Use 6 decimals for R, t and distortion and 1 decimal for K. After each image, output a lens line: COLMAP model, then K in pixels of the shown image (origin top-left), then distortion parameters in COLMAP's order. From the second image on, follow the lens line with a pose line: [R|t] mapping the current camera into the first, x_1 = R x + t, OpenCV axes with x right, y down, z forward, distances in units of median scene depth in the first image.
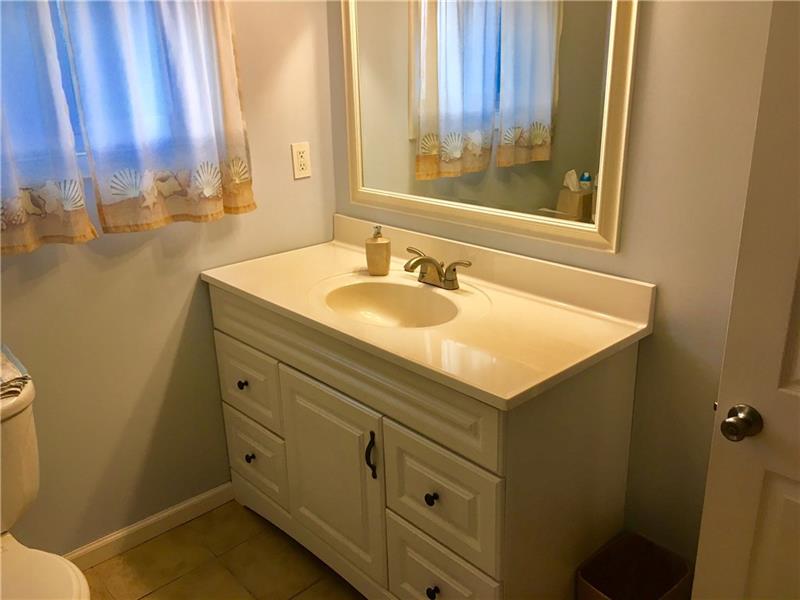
lens RADIAL K [[682.4, 0, 401.5], [0, 682.4, 299.9], [0, 0, 1]] dist [0.047748, -0.088700]
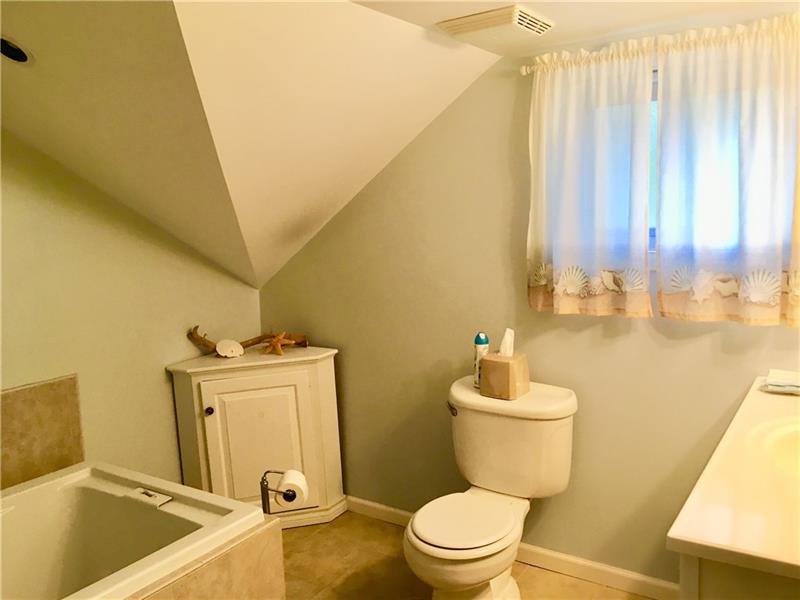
lens RADIAL K [[682.4, 0, 399.8], [0, 682.4, 301.0], [0, 0, 1]] dist [0.047748, -0.088700]
pose [[0.224328, 0.138667, -0.964598, 0.617683], [-0.293366, 0.953518, 0.068848, -0.069689], [0.929308, 0.267535, 0.254581, 0.254253]]
